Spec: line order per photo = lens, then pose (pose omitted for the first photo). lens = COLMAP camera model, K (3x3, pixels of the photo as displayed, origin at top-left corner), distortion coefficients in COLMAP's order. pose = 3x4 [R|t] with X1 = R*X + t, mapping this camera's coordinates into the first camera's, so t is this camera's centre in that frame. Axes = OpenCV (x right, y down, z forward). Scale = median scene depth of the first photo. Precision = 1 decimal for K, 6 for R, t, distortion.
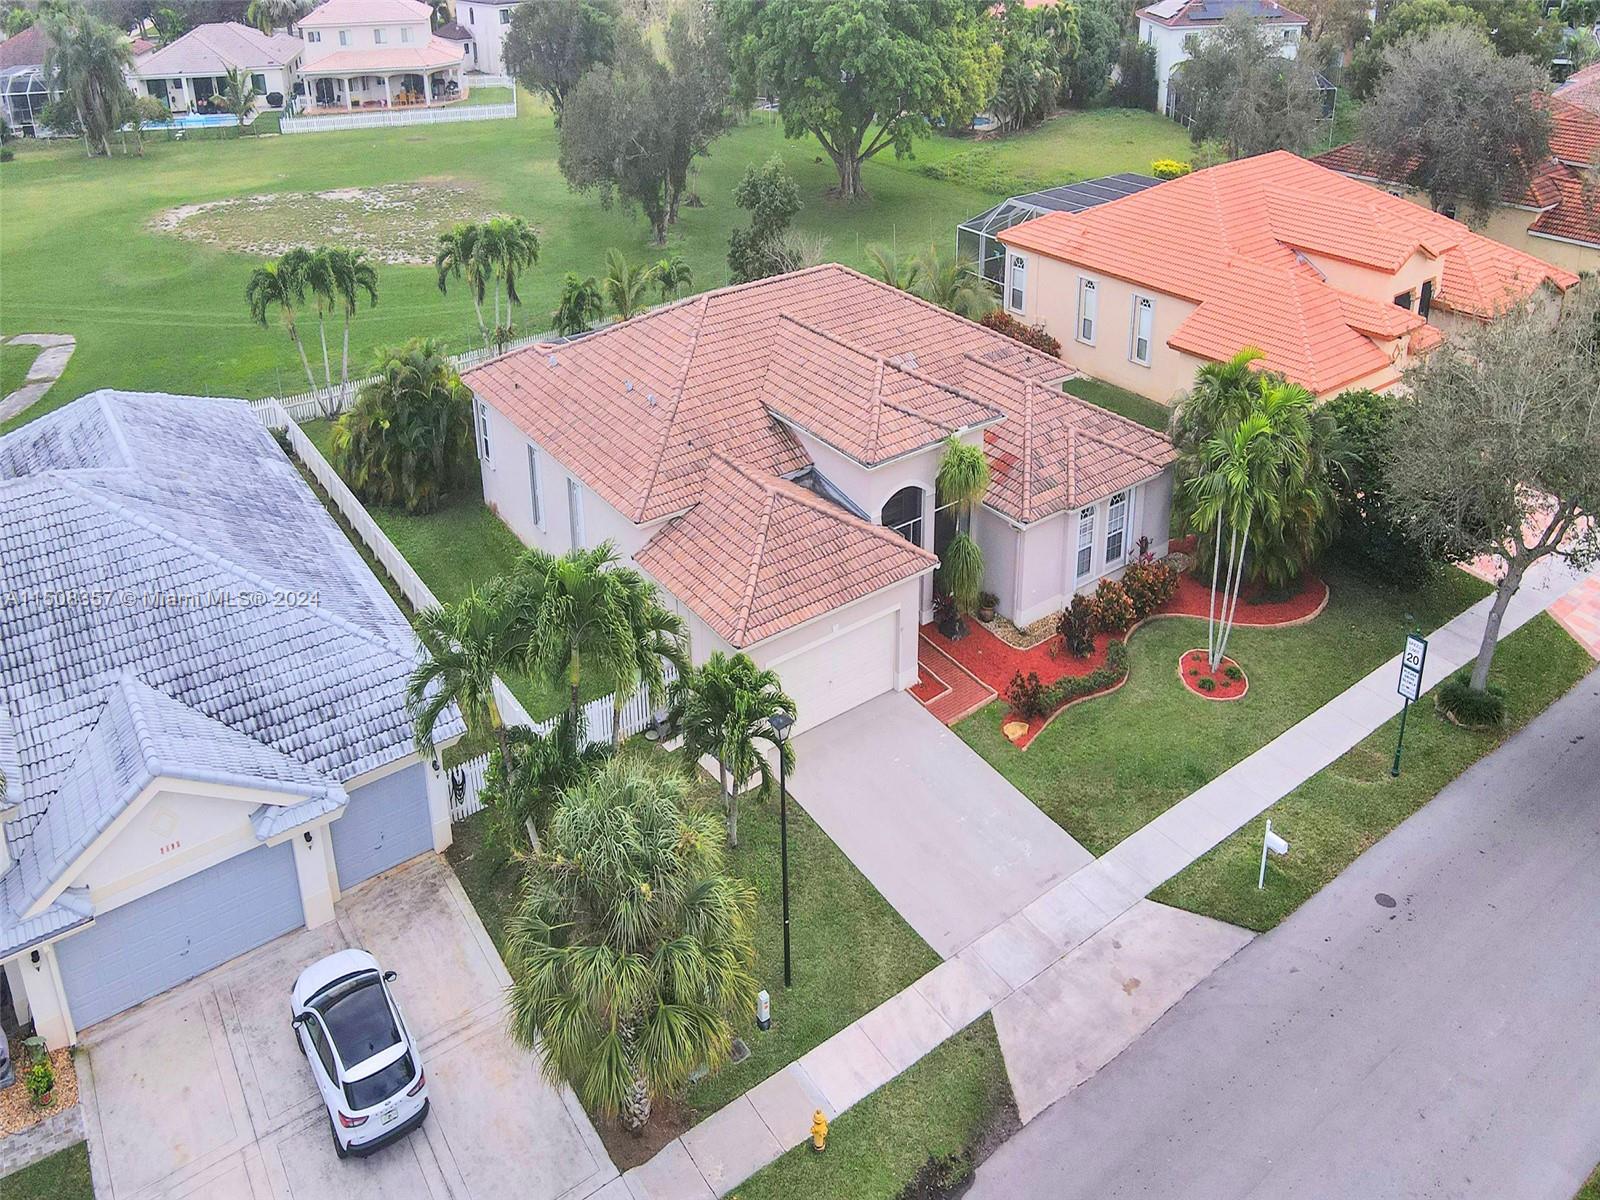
lens RADIAL K [[1421.8, 0, 795.8], [0, 1421.8, 564.9], [0, 0, 1]] dist [0.014936, 0.016773]
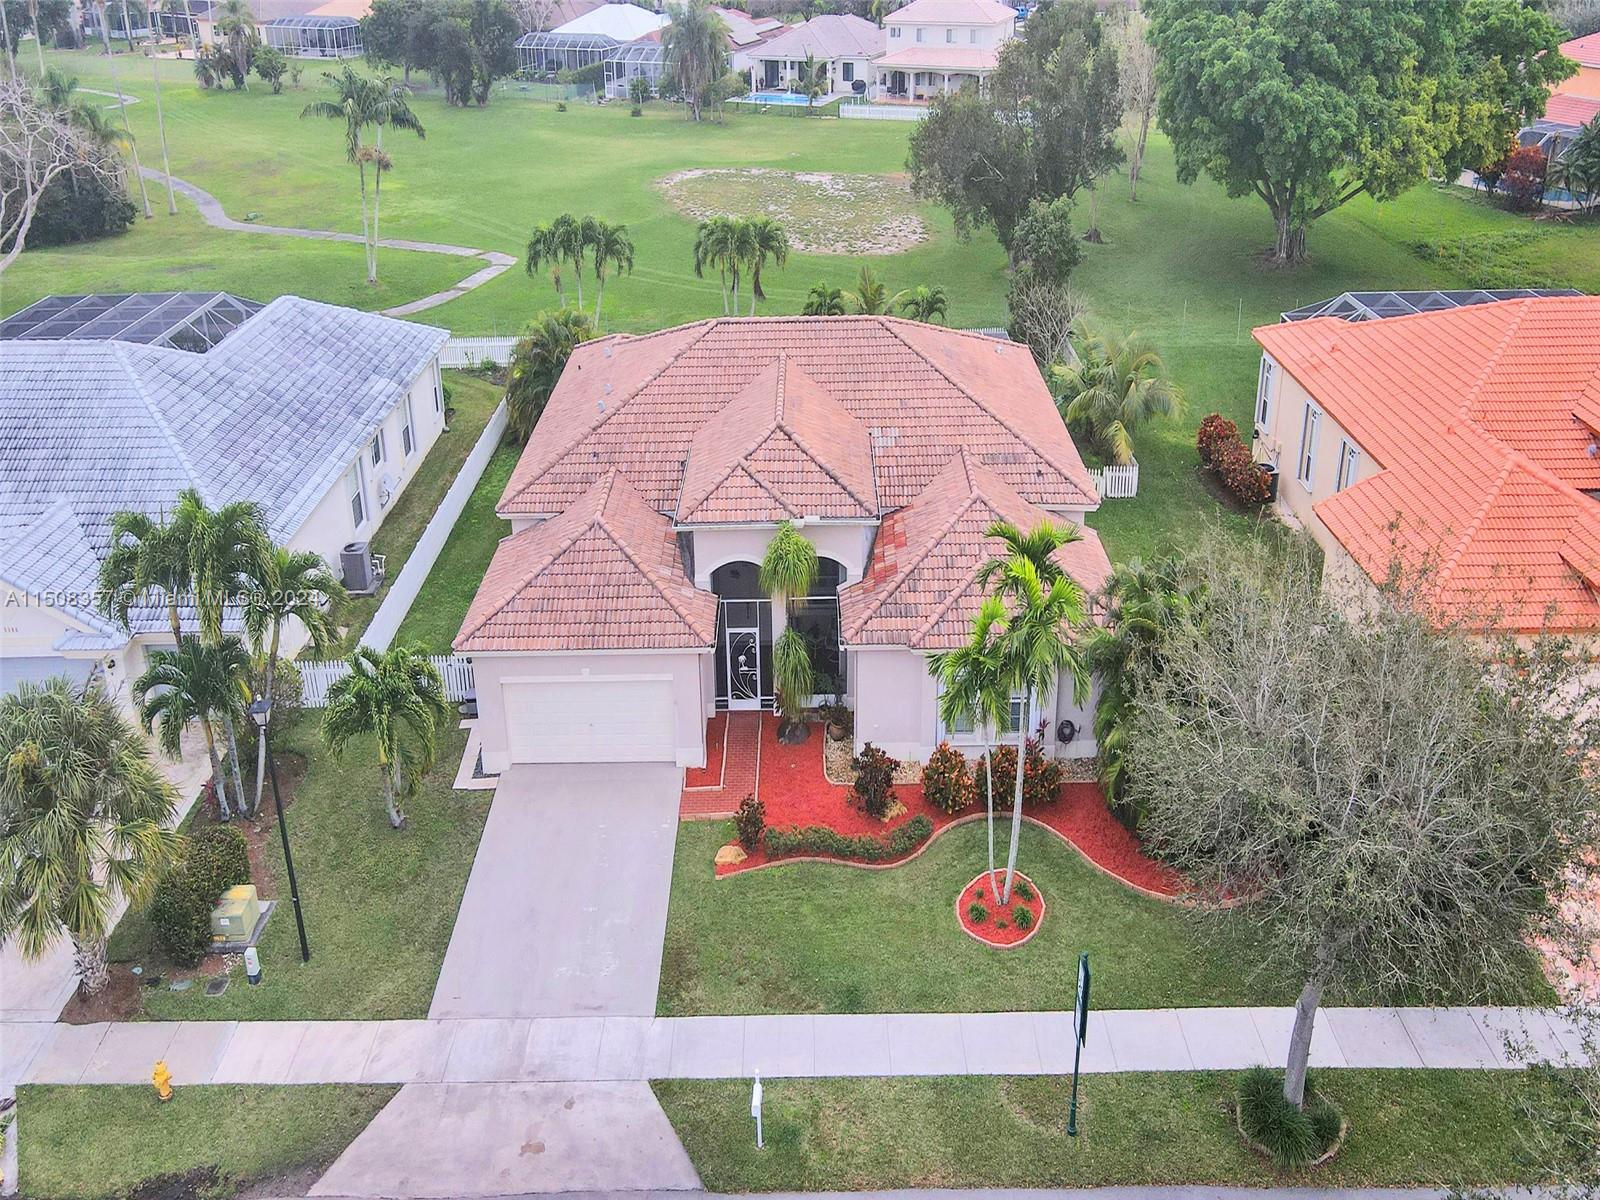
lens RADIAL K [[1421.9, 0, 799.9], [0, 1421.9, 522.5], [0, 0, 1]] dist [0.007822, 0.021863]
pose [[0.734920, 0.283576, -0.616018, 0.493007], [-0.292795, 0.952029, 0.088945, -0.126964], [0.611690, 0.115000, 0.782694, 0.223104]]
